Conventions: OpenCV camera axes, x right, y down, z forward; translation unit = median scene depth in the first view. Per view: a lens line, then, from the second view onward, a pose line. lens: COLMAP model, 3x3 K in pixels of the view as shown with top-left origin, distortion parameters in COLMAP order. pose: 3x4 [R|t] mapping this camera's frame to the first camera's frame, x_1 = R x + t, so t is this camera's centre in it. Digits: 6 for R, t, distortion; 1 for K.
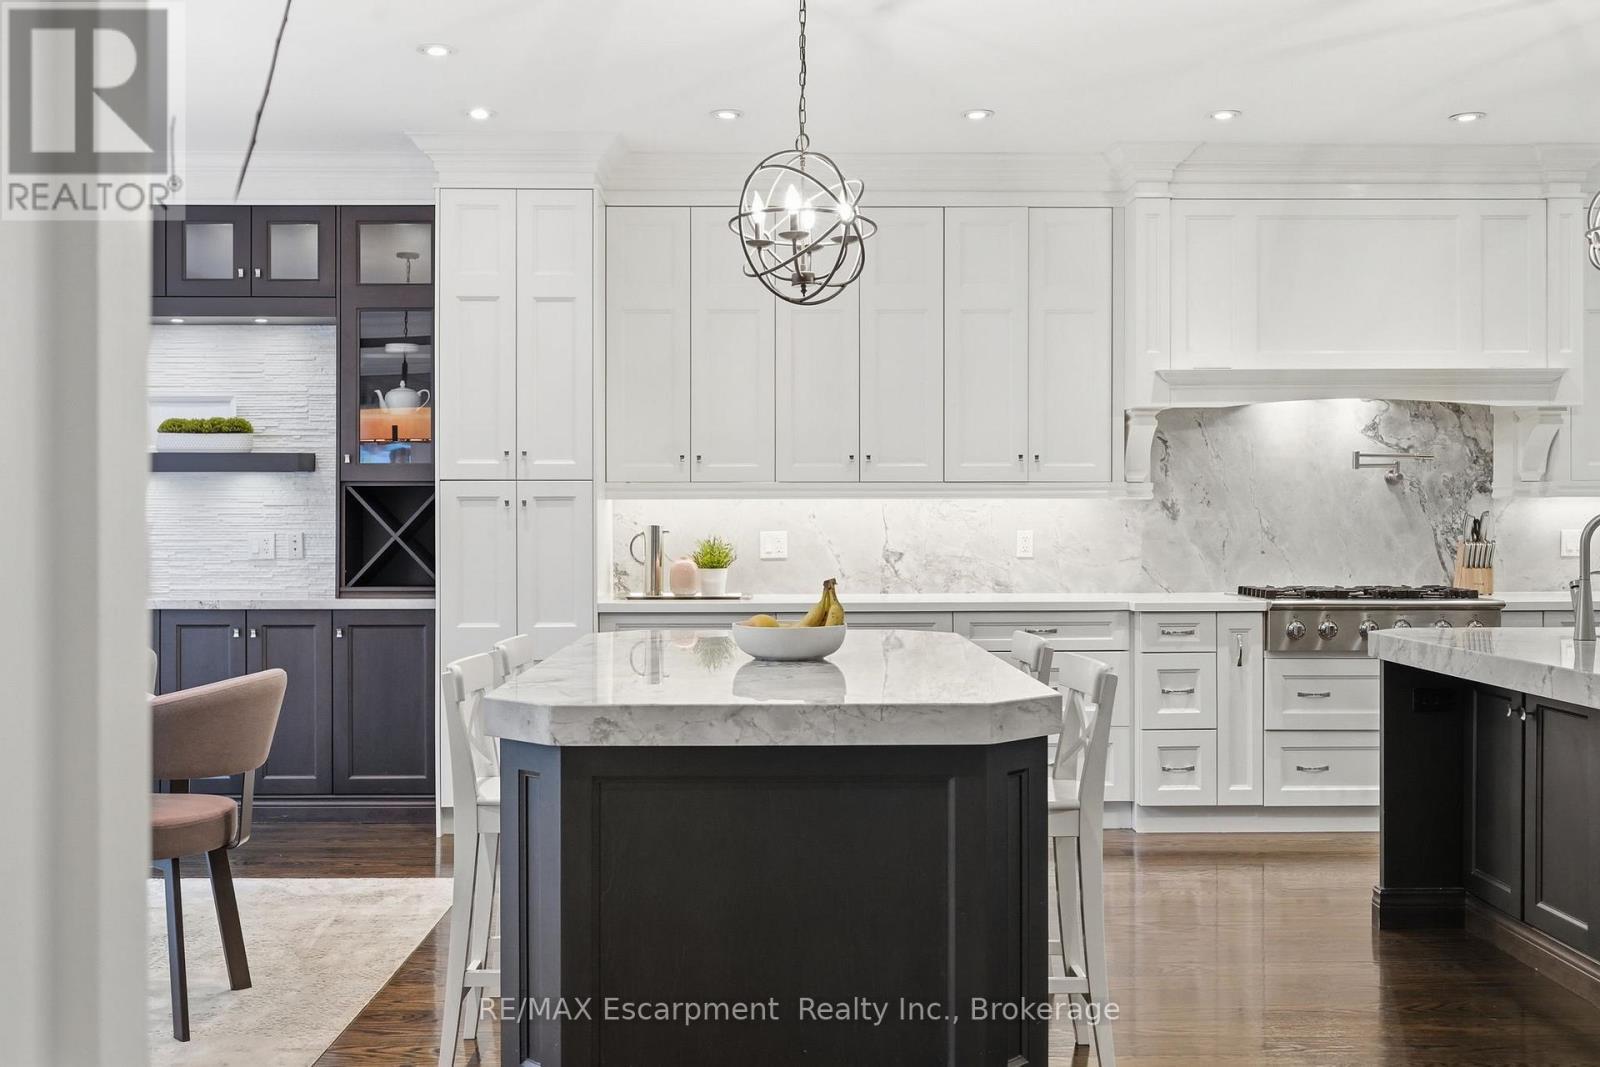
lens RADIAL K [[903.1, 0, 800.4], [0, 903.1, 532.3], [0, 0, 1]] dist [-0.004943, 0.000516]
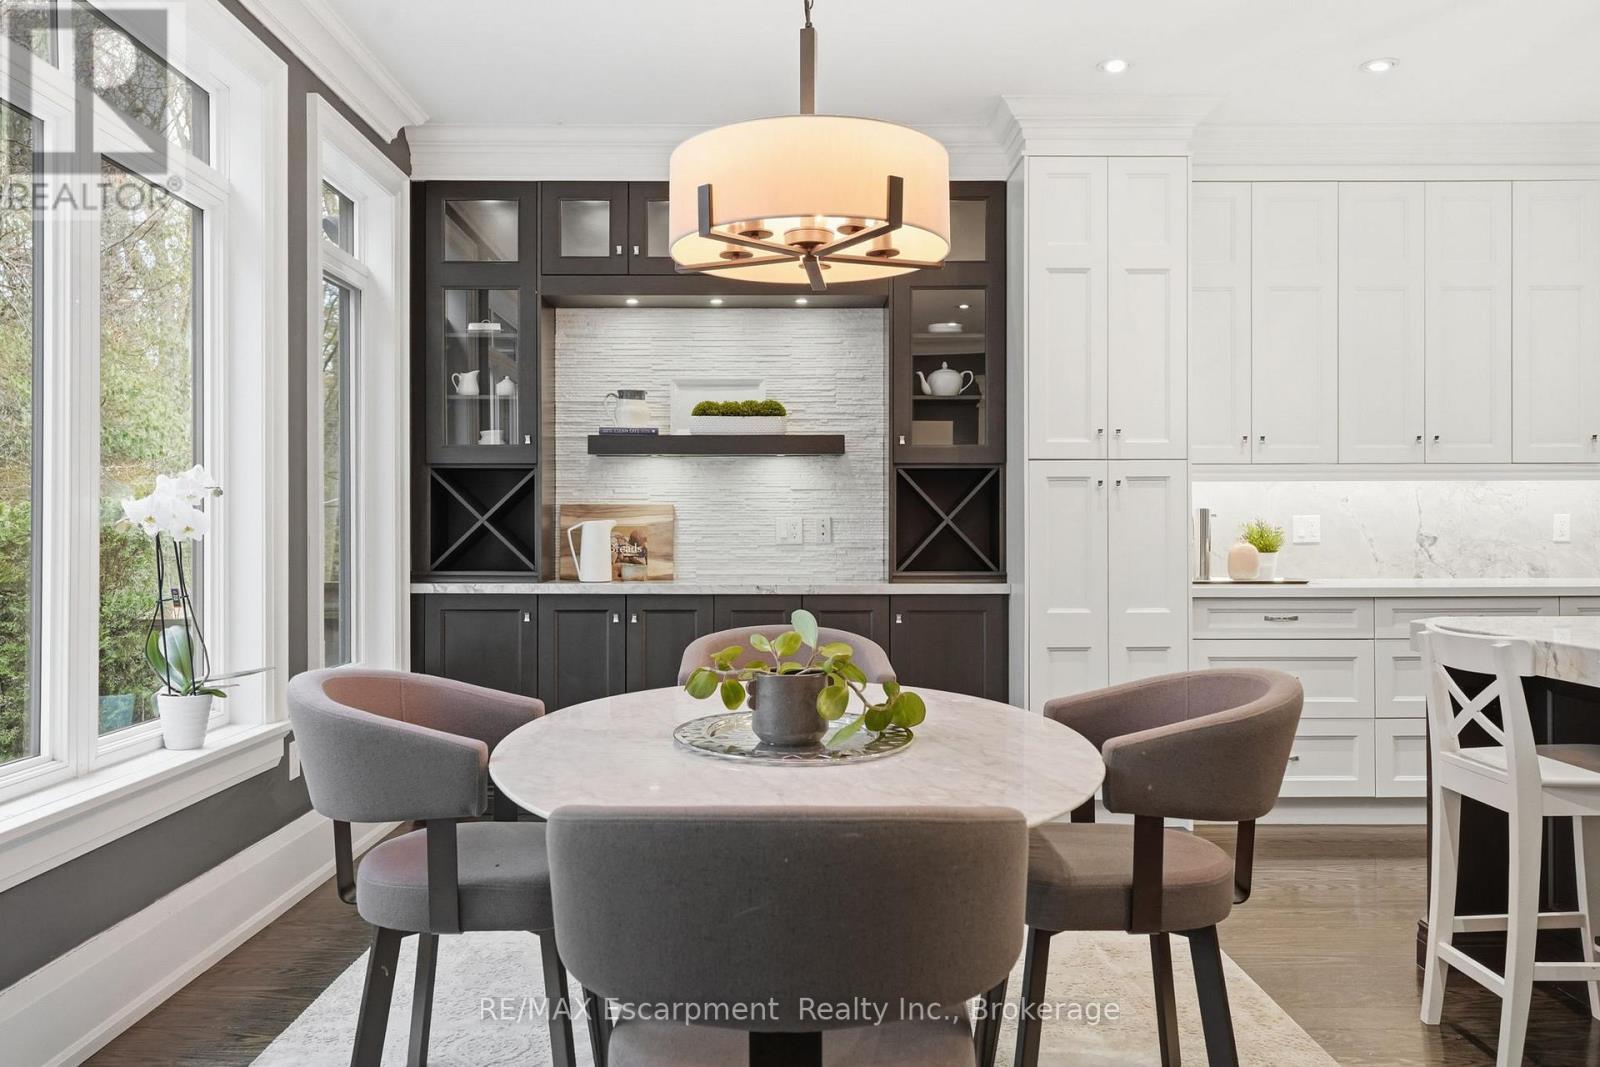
lens RADIAL K [[707.3, 0, 798.8], [0, 707.3, 537.0], [0, 0, 1]] dist [-0.003115, 0.001055]
pose [[0.999920, -0.000887, -0.012593, -0.584599], [0.000844, 0.999994, -0.003355, 0.025126], [0.012595, 0.003344, 0.999915, 0.224964]]
